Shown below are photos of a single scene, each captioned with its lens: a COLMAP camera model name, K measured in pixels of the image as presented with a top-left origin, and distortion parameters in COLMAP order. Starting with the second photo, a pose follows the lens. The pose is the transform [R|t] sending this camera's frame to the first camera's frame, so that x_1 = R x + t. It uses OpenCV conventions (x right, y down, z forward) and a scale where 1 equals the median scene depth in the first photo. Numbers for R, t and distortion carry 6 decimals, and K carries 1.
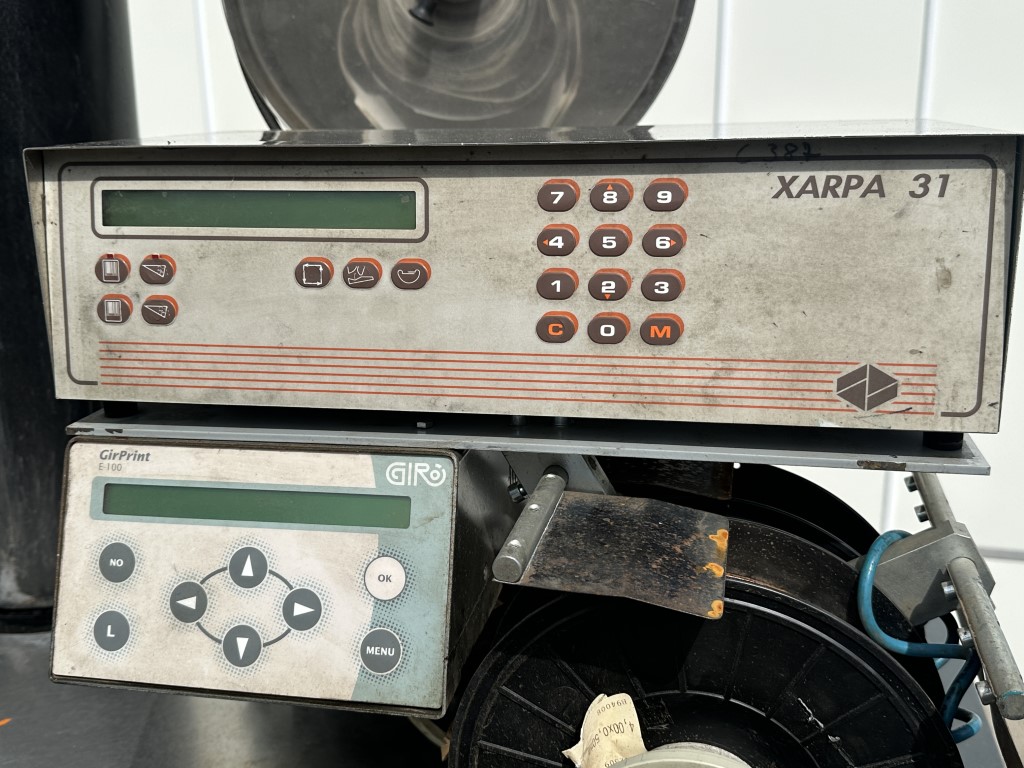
lens RADIAL K [[1023.1, 0, 511.2], [0, 1023.1, 381.5], [0, 0, 1]] dist [0.157652, 0.000000]
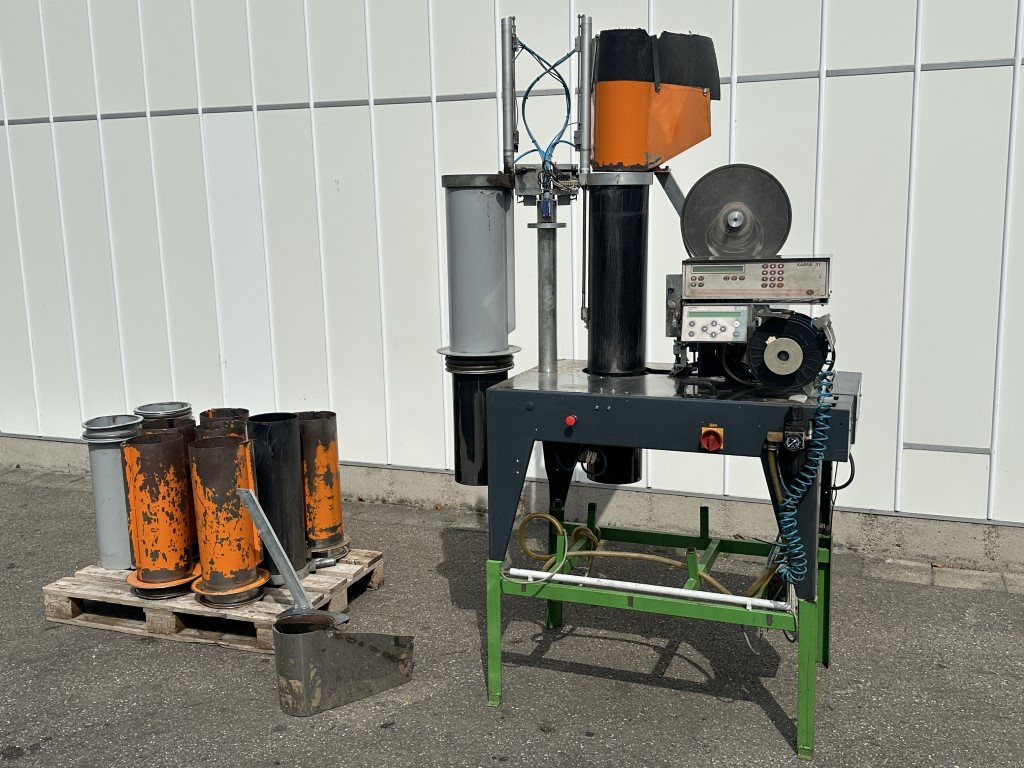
lens RADIAL K [[1023.1, 0, 514.2], [0, 1023.1, 385.1], [0, 0, 1]] dist [0.157652, 0.000000]
pose [[0.991618, 0.016659, -0.128125, -0.671218], [-0.029214, 0.994881, -0.096742, 1.243136], [0.125858, 0.099674, 0.987028, -5.576546]]
